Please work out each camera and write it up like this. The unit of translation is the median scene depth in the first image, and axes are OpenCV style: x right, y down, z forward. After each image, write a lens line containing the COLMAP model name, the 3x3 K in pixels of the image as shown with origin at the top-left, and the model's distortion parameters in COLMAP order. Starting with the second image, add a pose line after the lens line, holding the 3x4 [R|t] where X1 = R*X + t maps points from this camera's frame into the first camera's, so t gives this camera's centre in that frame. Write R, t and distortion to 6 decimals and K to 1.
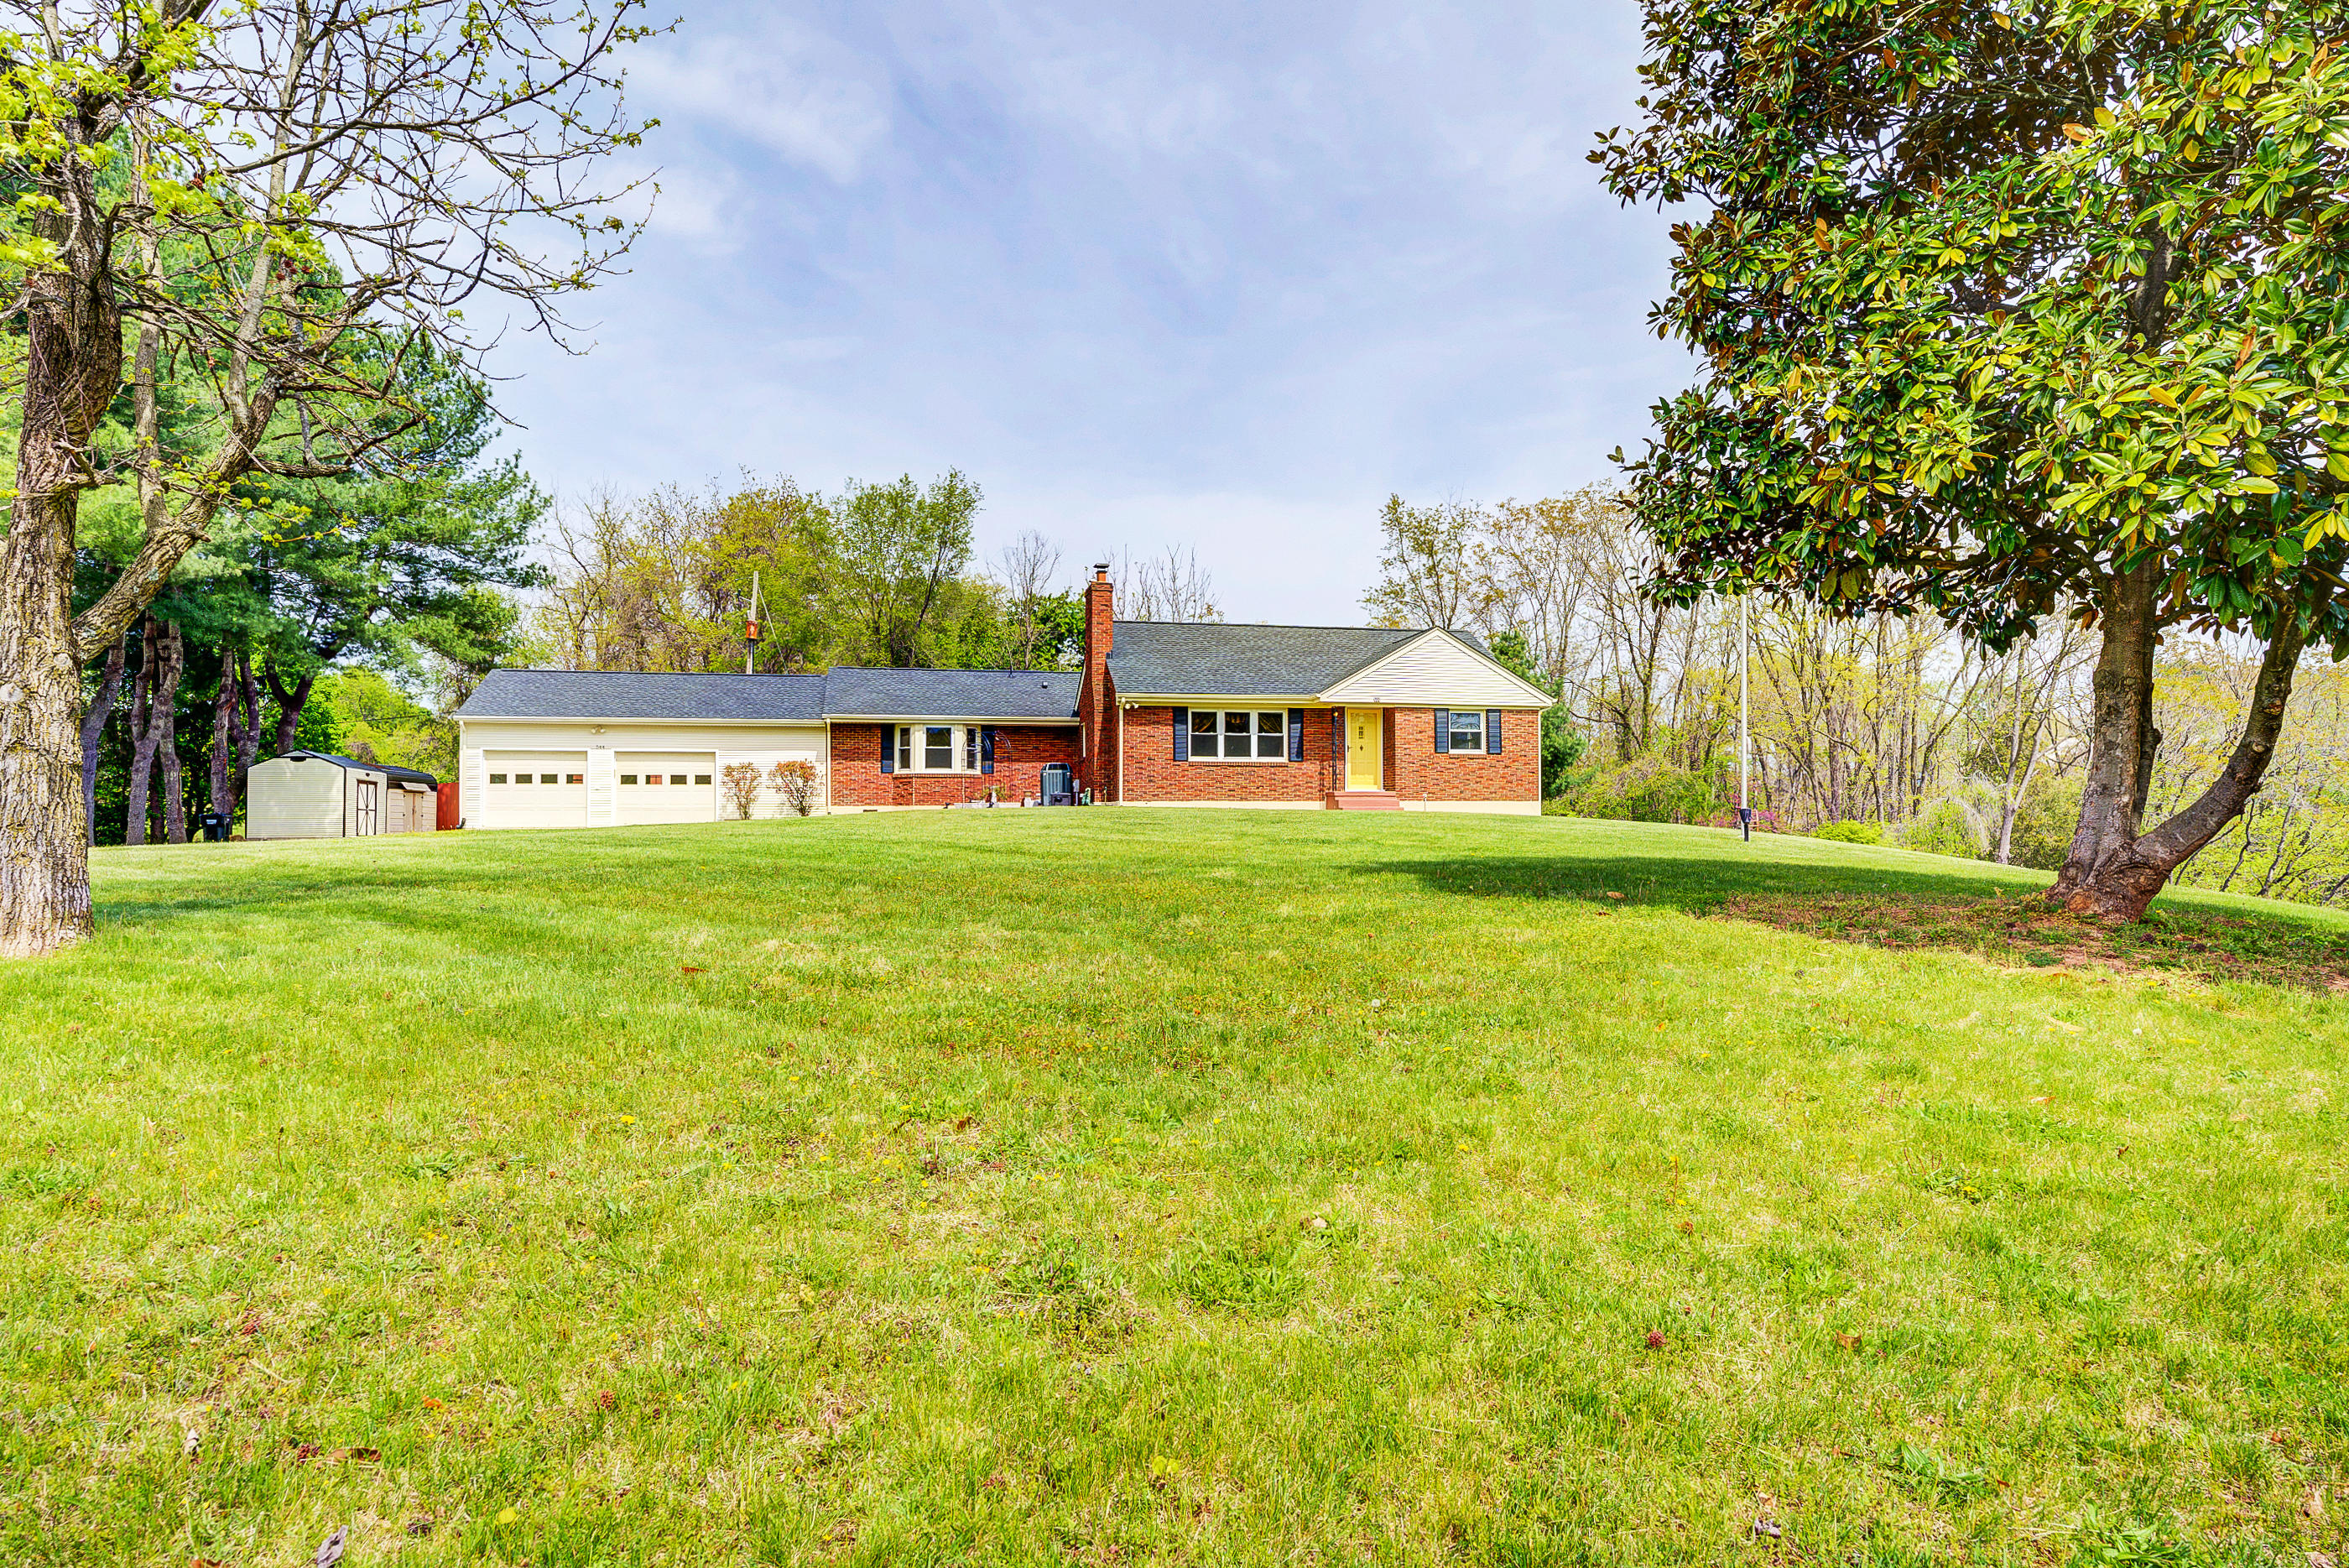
lens RADIAL K [[1481.4, 0, 1149.5], [0, 1481.4, 798.7], [0, 0, 1]] dist [0.003097, -0.001796]
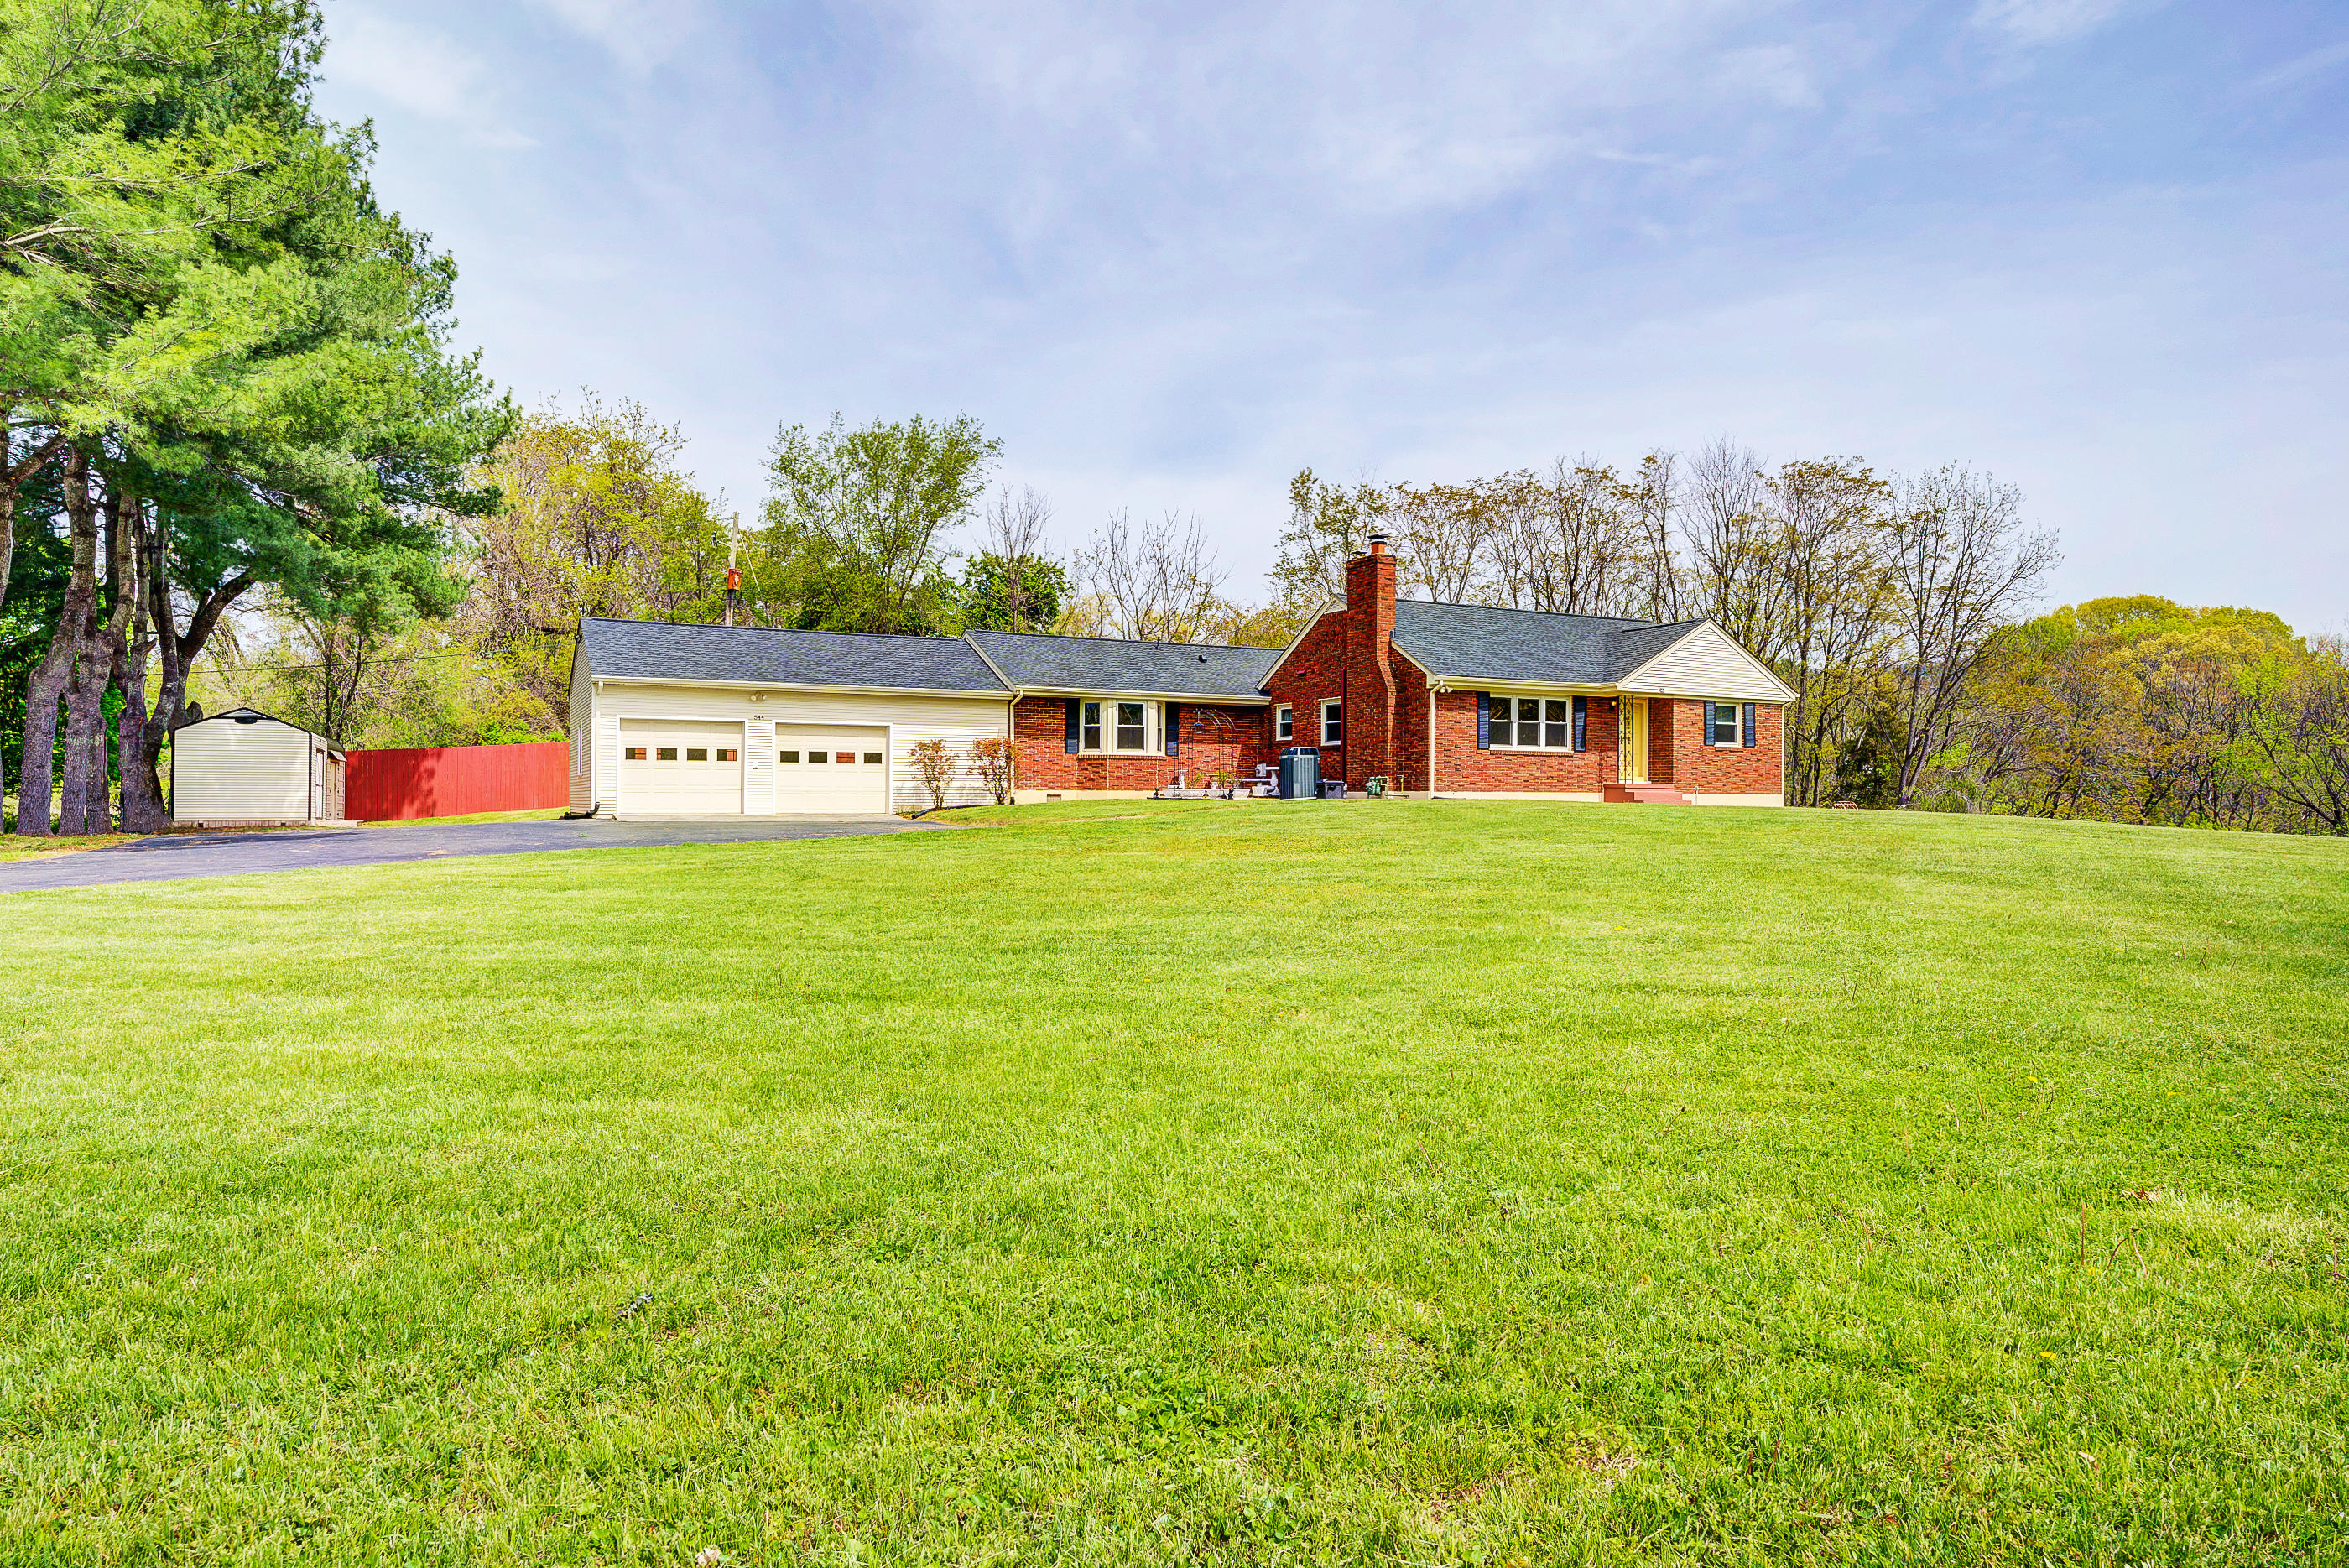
lens RADIAL K [[1505.1, 0, 1174.0], [0, 1505.1, 789.3], [0, 0, 1]] dist [-0.010380, 0.002367]
pose [[0.959375, 0.009520, 0.281973, -0.372724], [-0.013267, 0.999847, 0.011382, -0.007027], [-0.281821, -0.014661, 0.959355, 0.117343]]
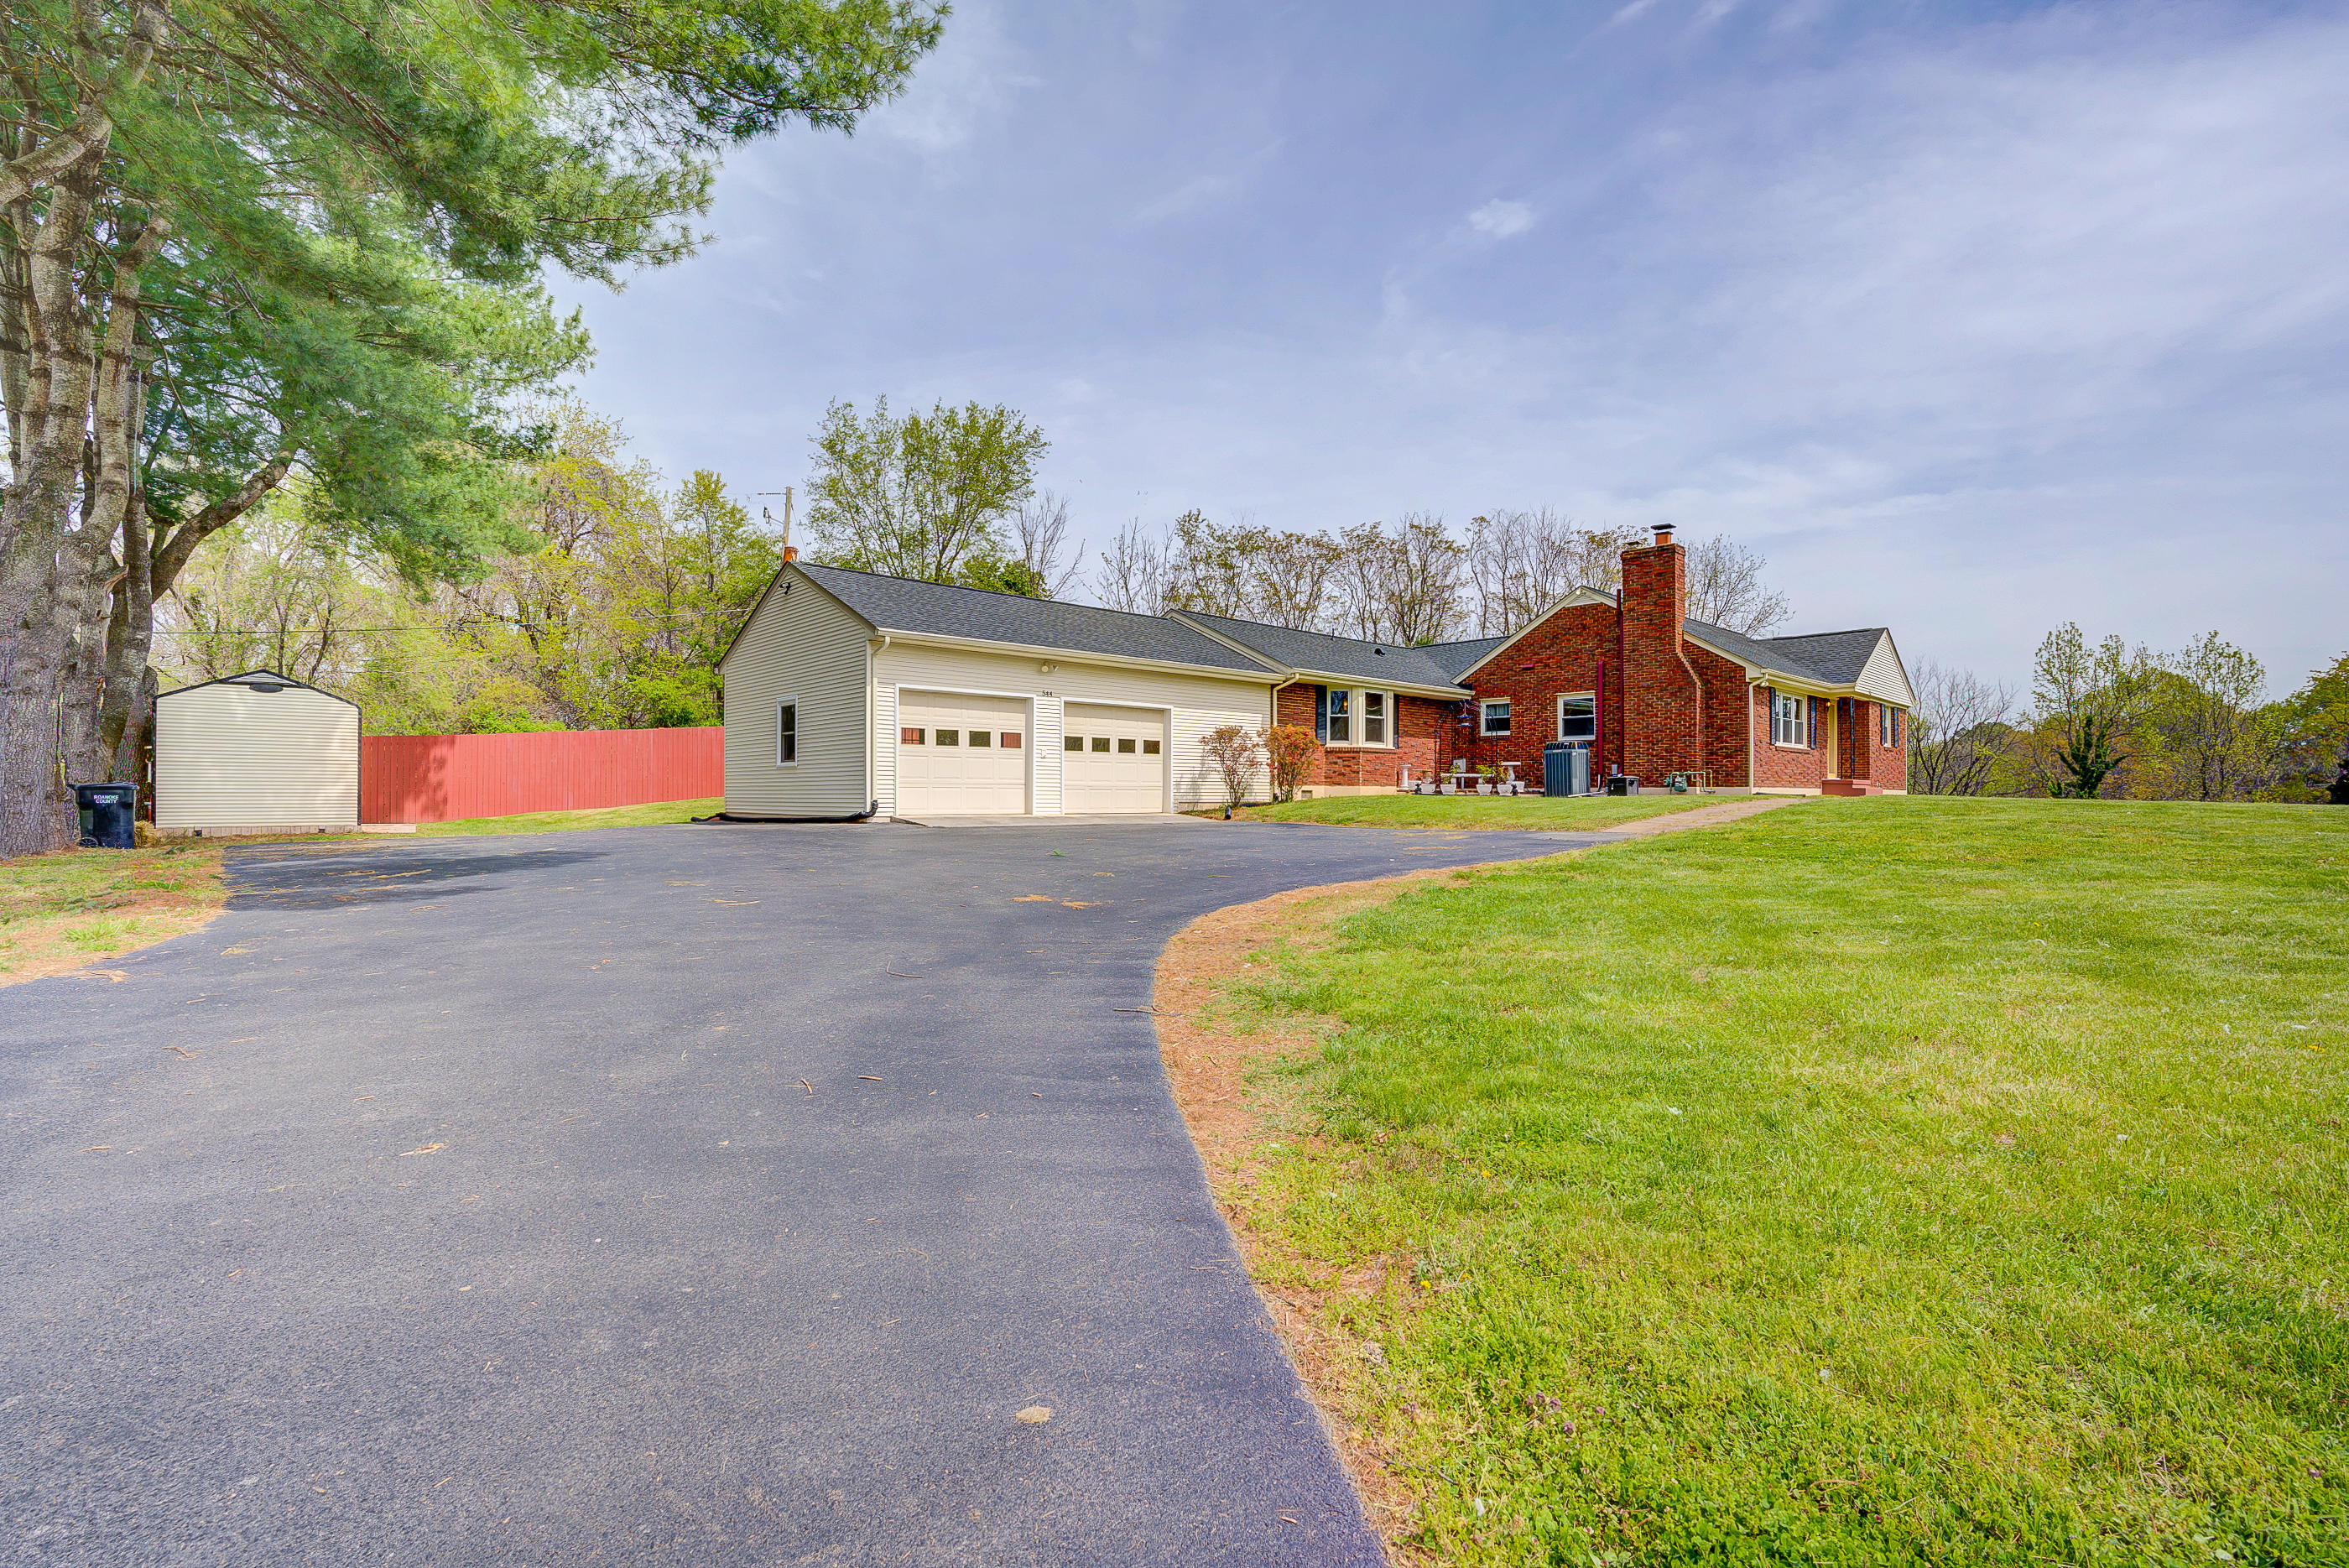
lens RADIAL K [[1110.0, 0, 1184.1], [0, 1110.0, 780.3], [0, 0, 1]] dist [-0.045119, 0.012544]
pose [[0.842337, 0.013480, 0.538782, -0.569407], [-0.018246, 0.999827, 0.003512, 0.001036], [-0.538642, -0.012789, 0.842438, 0.526623]]
